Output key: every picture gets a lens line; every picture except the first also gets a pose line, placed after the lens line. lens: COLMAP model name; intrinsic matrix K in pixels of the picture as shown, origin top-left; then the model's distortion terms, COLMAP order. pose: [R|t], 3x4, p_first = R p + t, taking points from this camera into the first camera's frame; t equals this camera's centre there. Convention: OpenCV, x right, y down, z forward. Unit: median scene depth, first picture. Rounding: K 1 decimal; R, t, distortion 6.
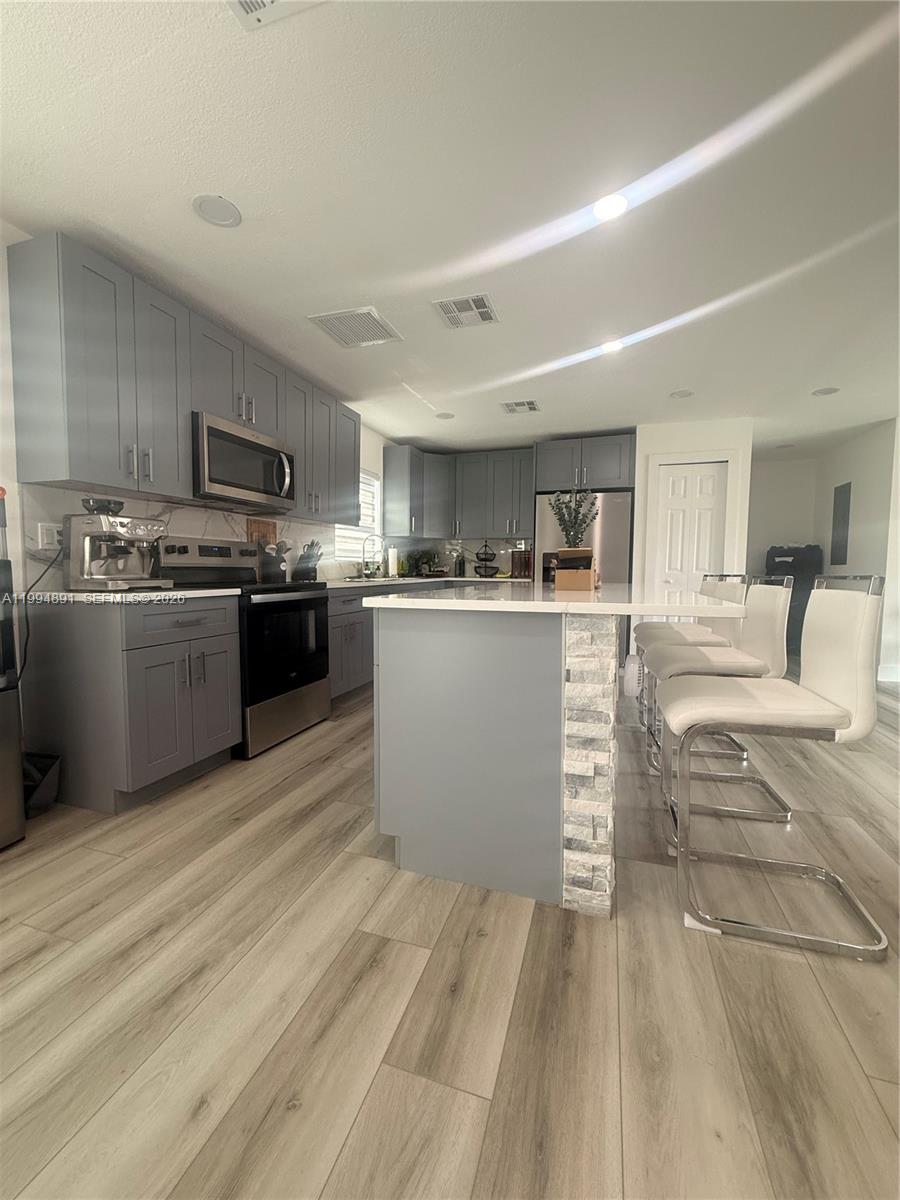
lens RADIAL K [[477.7, 0, 451.1], [0, 477.7, 597.1], [0, 0, 1]] dist [0.002488, -0.001065]
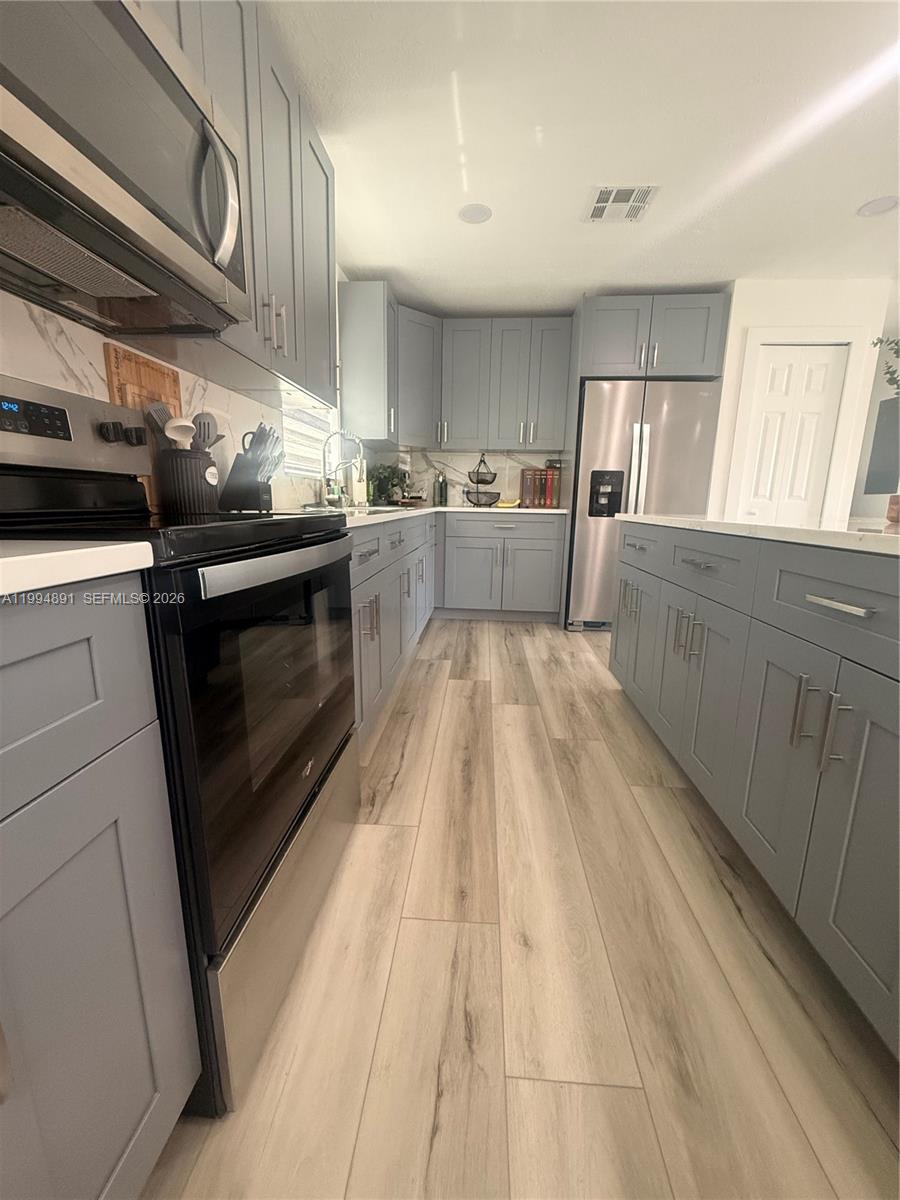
lens RADIAL K [[477.7, 0, 452.5], [0, 477.7, 598.2], [0, 0, 1]] dist [0.002488, -0.001065]
pose [[0.969430, -0.041552, 0.241824, -0.230993], [0.006496, 0.989558, 0.143992, -0.015110], [-0.245282, -0.138019, 0.959577, 0.481048]]
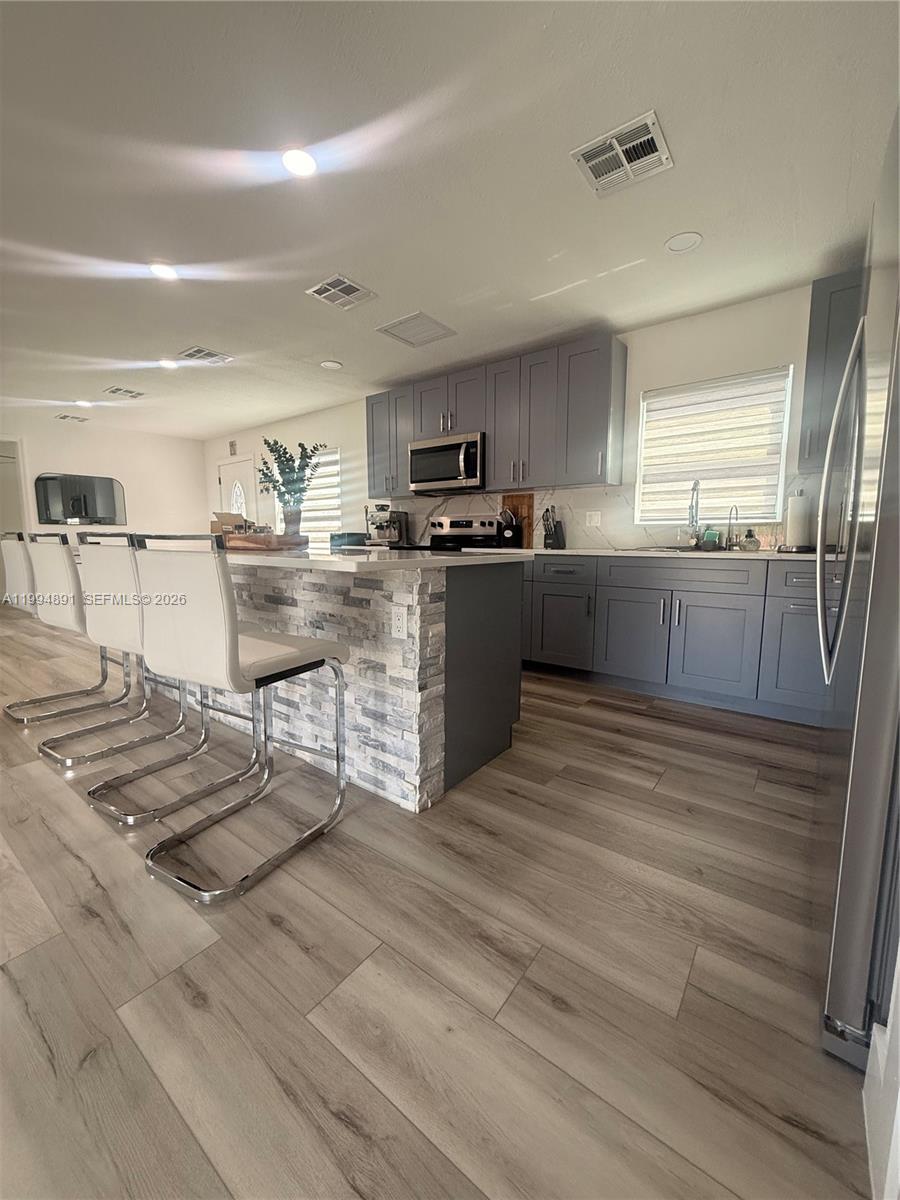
lens RADIAL K [[477.7, 0, 447.8], [0, 477.7, 598.5], [0, 0, 1]] dist [0.002488, -0.001065]
pose [[-0.317441, 0.124092, -0.940124, 0.731126], [-0.053178, 0.987511, 0.148303, -0.068082], [0.946786, 0.097071, -0.306877, 1.134053]]
